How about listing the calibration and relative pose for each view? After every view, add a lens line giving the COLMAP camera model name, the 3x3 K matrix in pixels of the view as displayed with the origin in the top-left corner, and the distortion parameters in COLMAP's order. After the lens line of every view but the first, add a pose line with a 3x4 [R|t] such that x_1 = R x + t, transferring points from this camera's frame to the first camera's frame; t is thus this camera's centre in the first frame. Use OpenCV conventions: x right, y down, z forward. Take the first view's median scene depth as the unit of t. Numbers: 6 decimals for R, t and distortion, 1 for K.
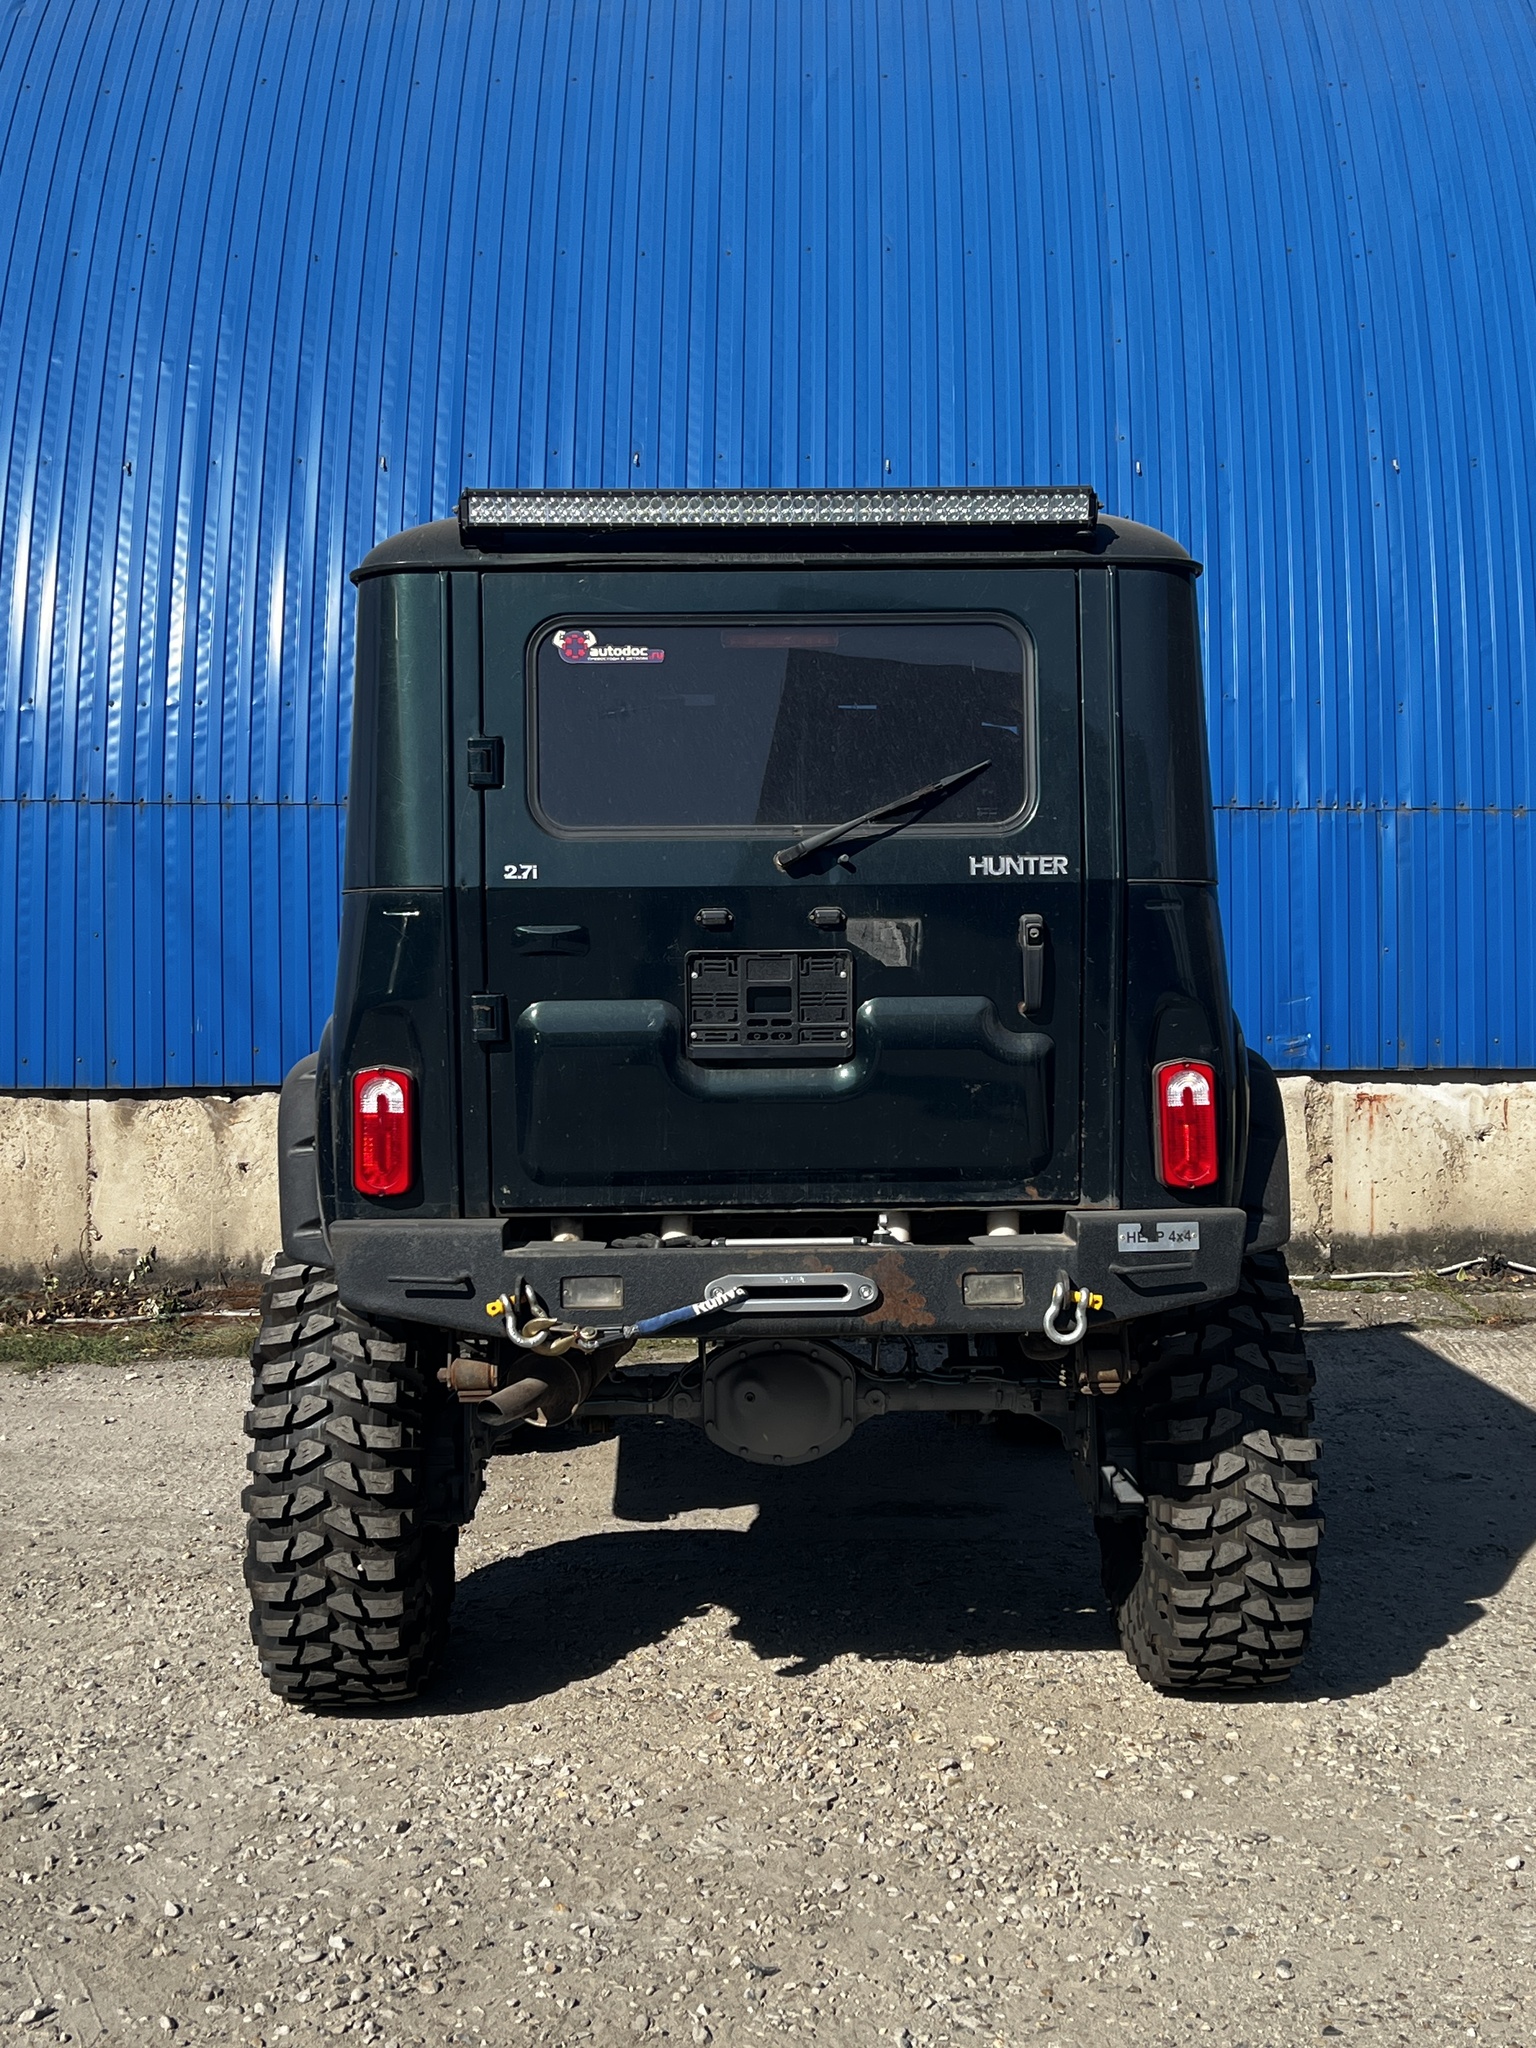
lens RADIAL K [[2442.2, 0, 776.5], [0, 2442.2, 1041.5], [0, 0, 1]] dist [0.020980, 0.000000]
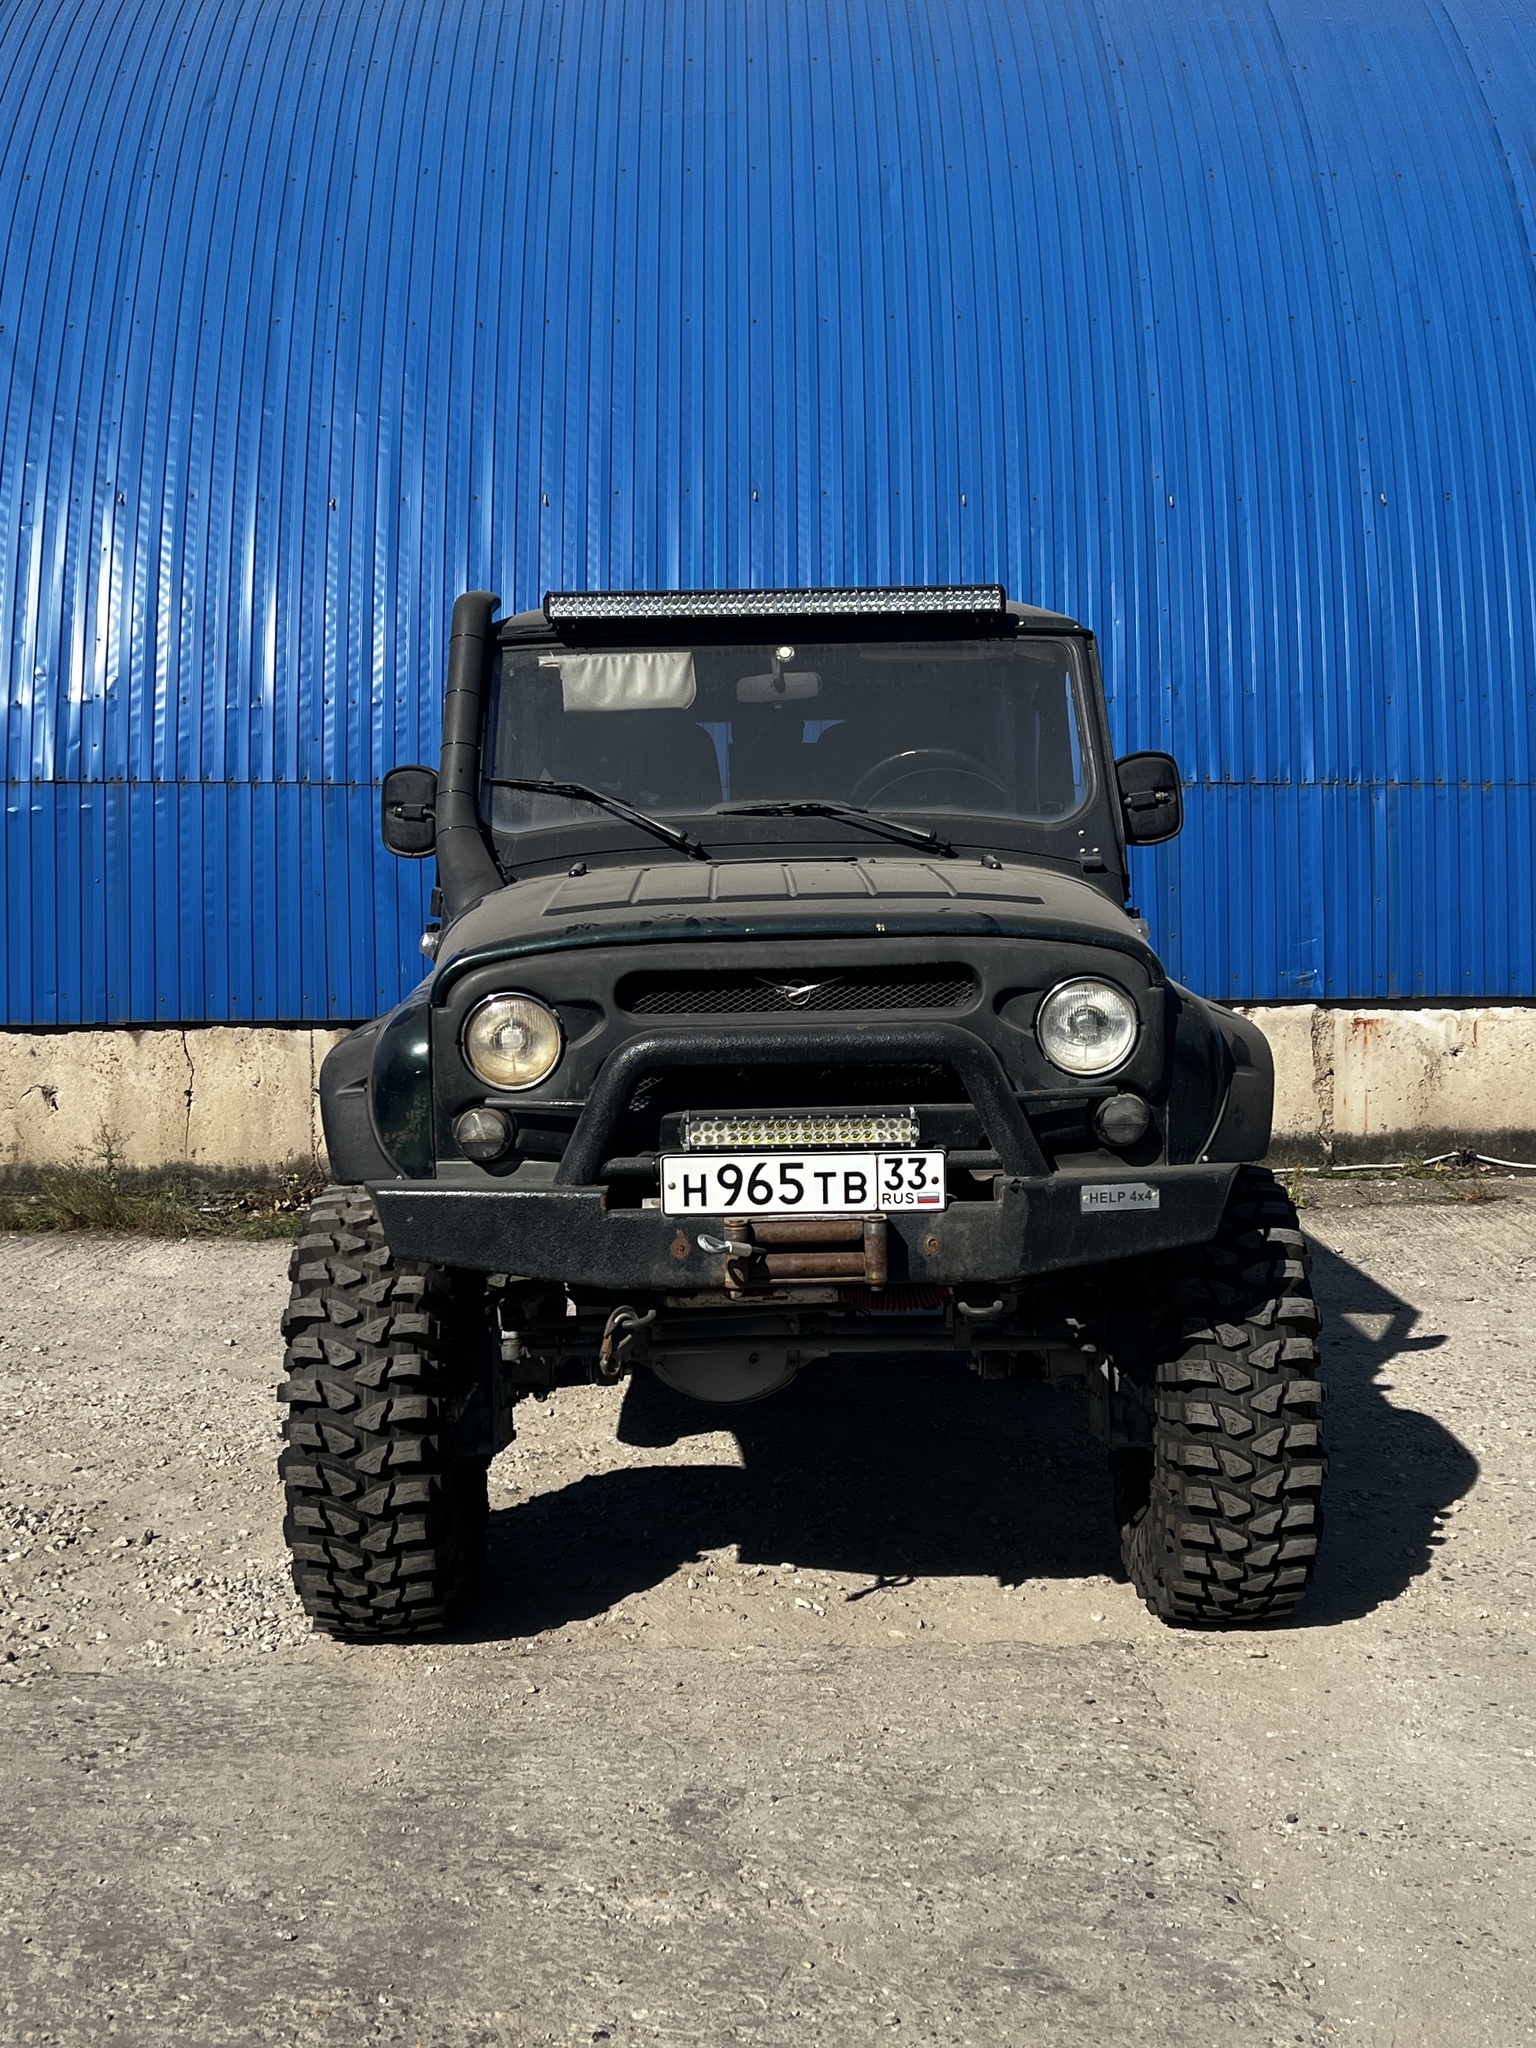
lens RADIAL K [[2395.5, 0, 736.8], [0, 2395.5, 1063.8], [0, 0, 1]] dist [0.022048, 0.000000]
pose [[0.999756, -0.006513, 0.021110, -0.095892], [0.006053, 0.999744, 0.021792, 0.016148], [-0.021246, -0.021659, 0.999540, -0.190452]]
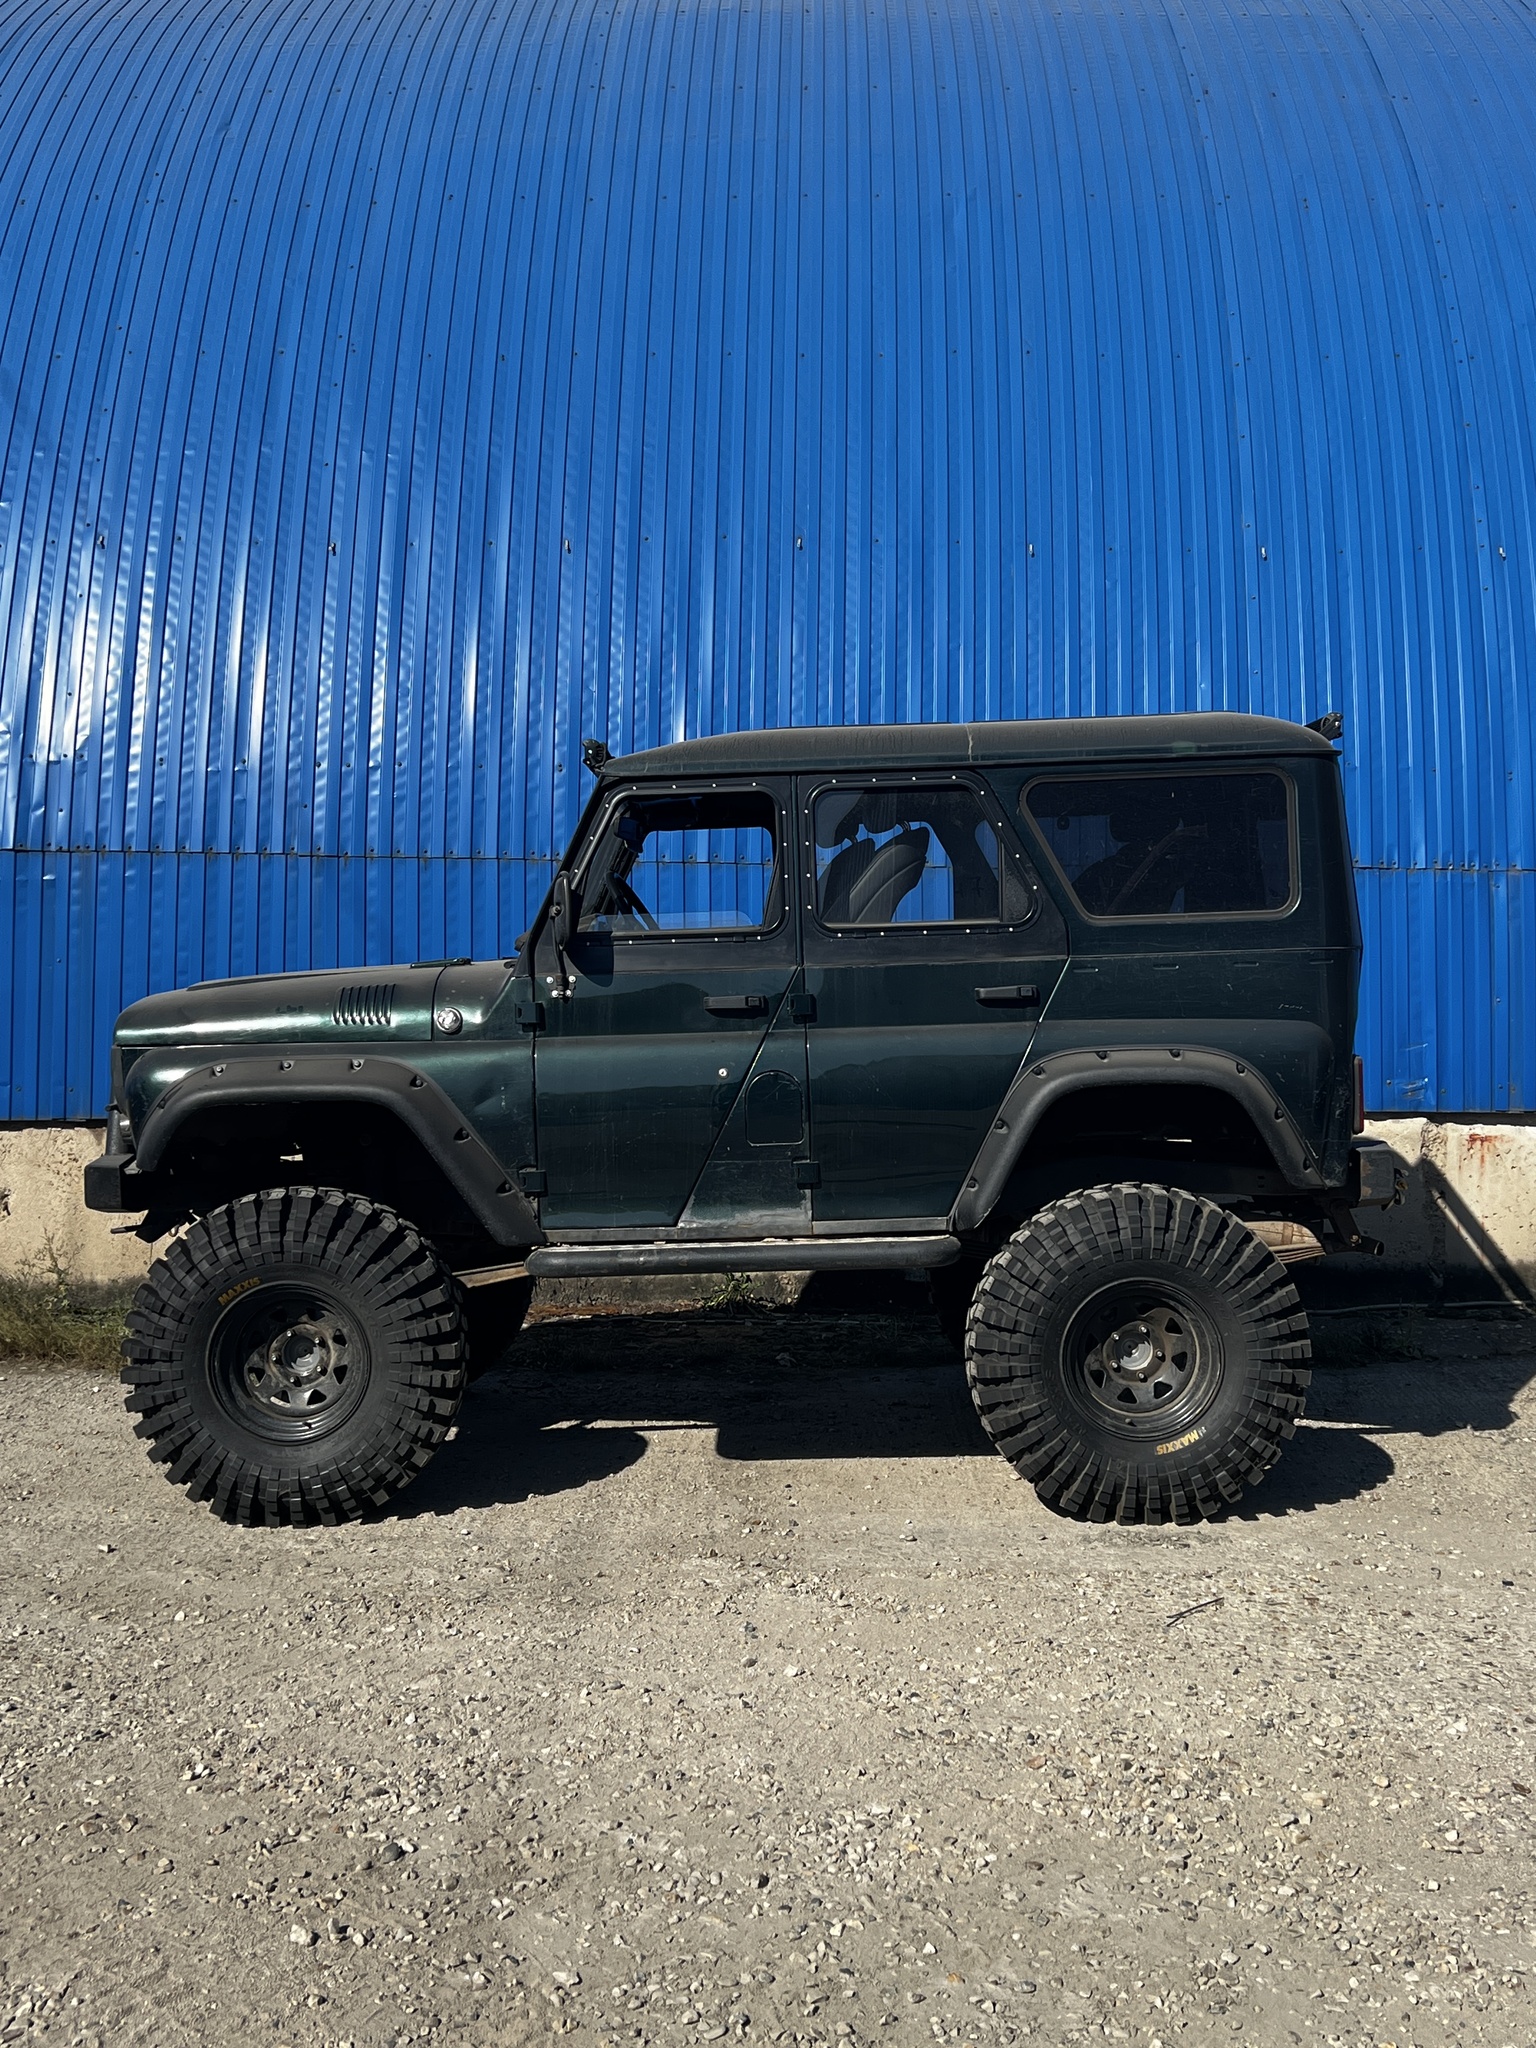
lens RADIAL K [[2134.3, 0, 754.8], [0, 2134.3, 1041.0], [0, 0, 1]] dist [0.022883, 0.000000]
pose [[0.999947, 0.008195, -0.006185, -0.071620], [-0.008267, 0.999897, -0.011759, -0.005988], [0.006088, 0.011809, 0.999912, 0.055608]]
